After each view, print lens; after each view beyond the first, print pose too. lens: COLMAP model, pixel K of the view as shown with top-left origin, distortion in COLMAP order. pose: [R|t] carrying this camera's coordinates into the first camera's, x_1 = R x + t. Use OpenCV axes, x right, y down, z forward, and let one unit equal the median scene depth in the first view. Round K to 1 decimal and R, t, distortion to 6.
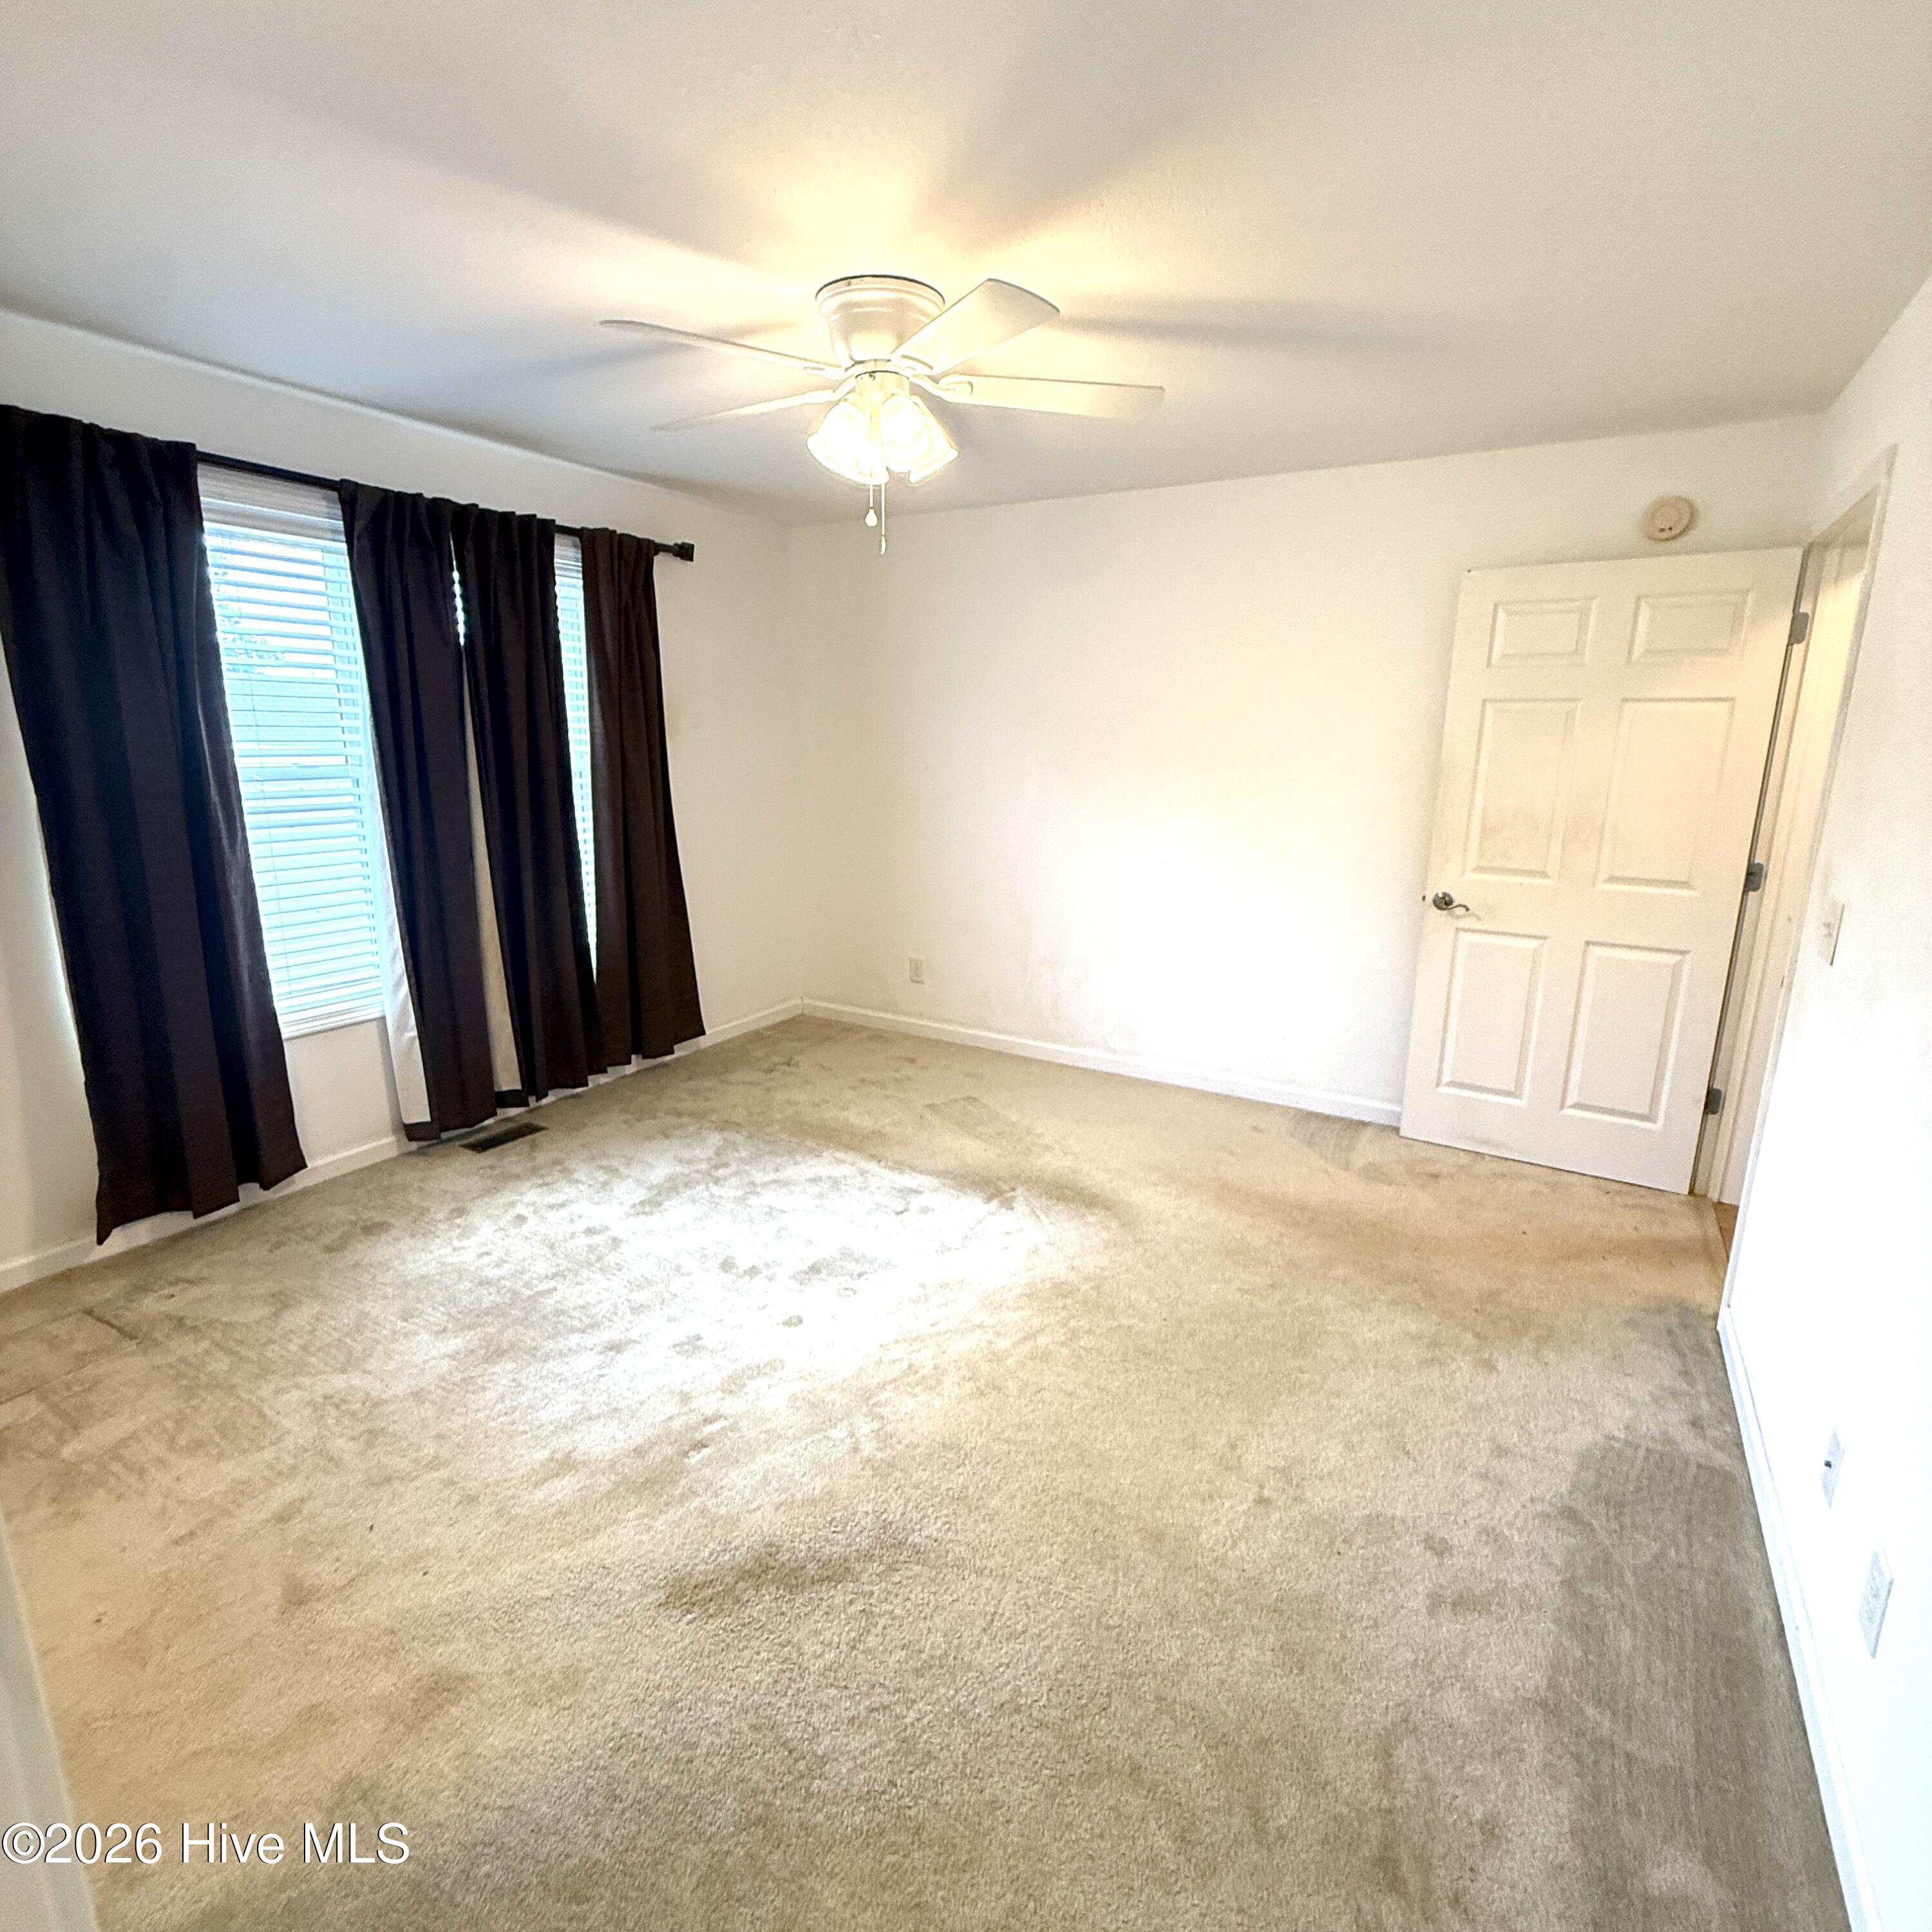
lens RADIAL K [[1018.1, 0, 966.0], [0, 1018.1, 966.0], [0, 0, 1]] dist [-0.034419, 0.000244]
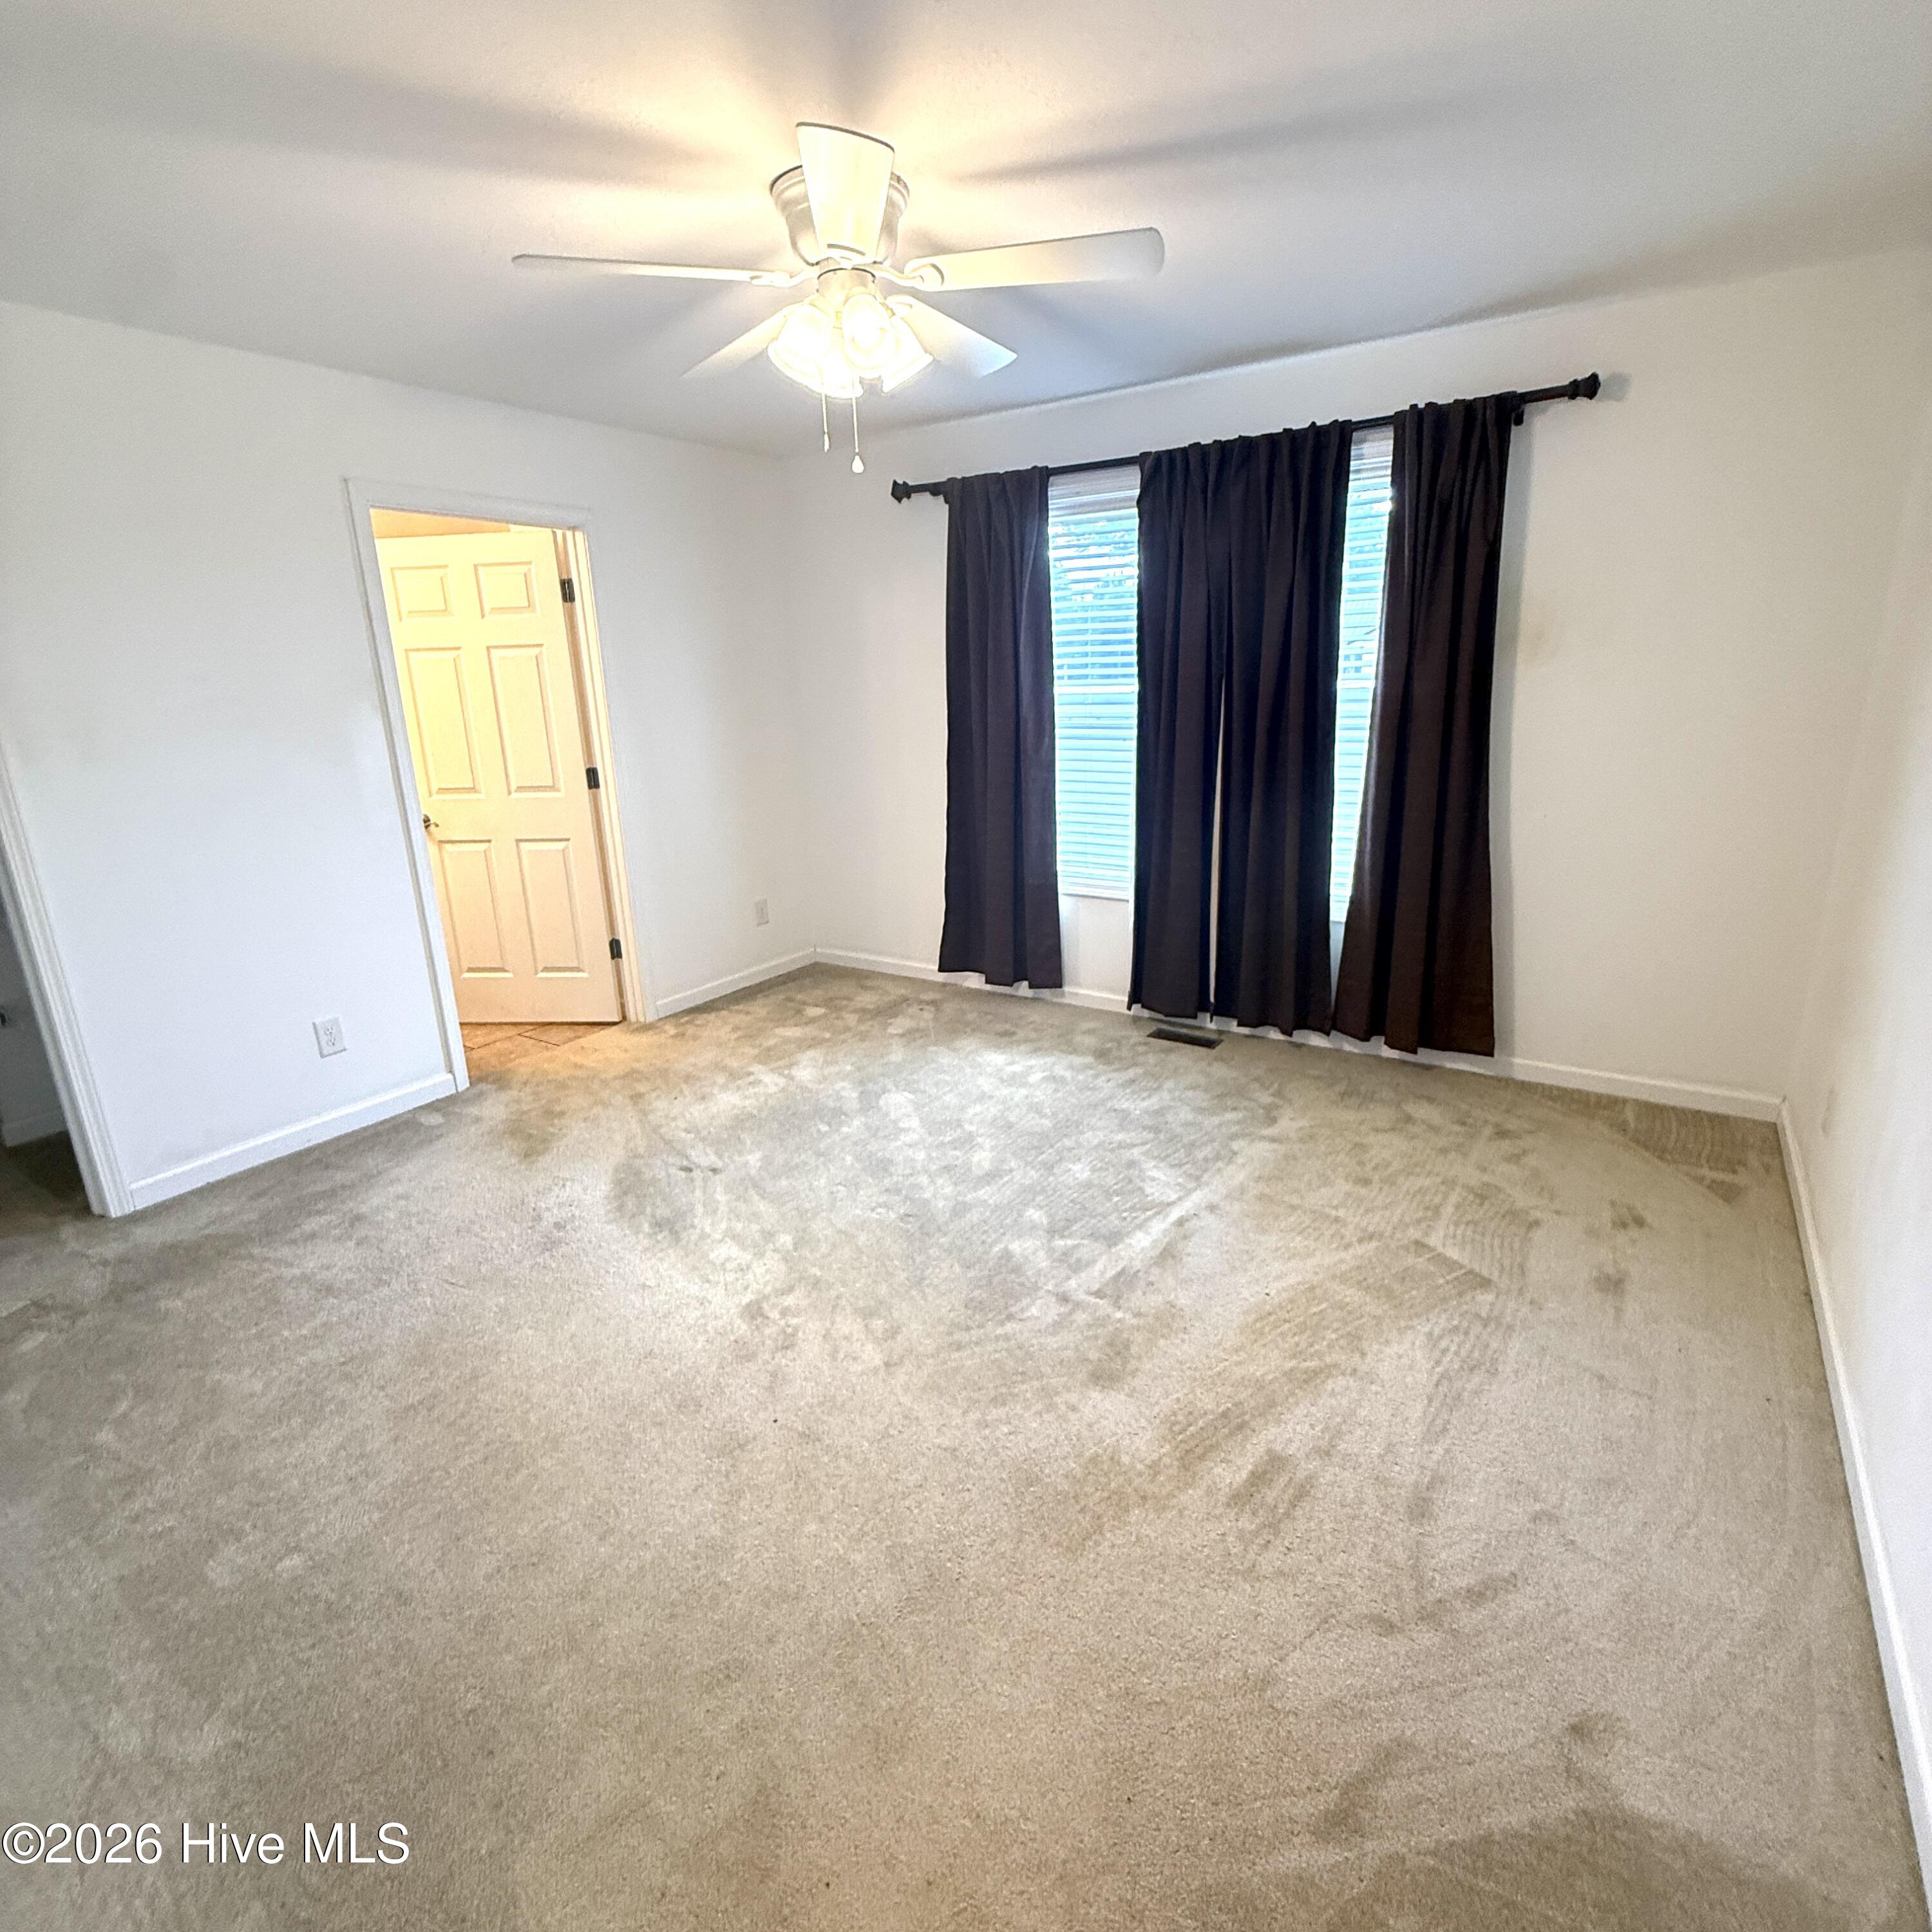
lens RADIAL K [[1022.5, 0, 966.0], [0, 1022.5, 966.0], [0, 0, 1]] dist [-0.009567, -0.000324]
pose [[-0.060814, 0.264783, -0.962388, 0.653503], [-0.190914, 0.943287, 0.271592, -0.174427], [0.979721, 0.200250, -0.006814, 0.818759]]
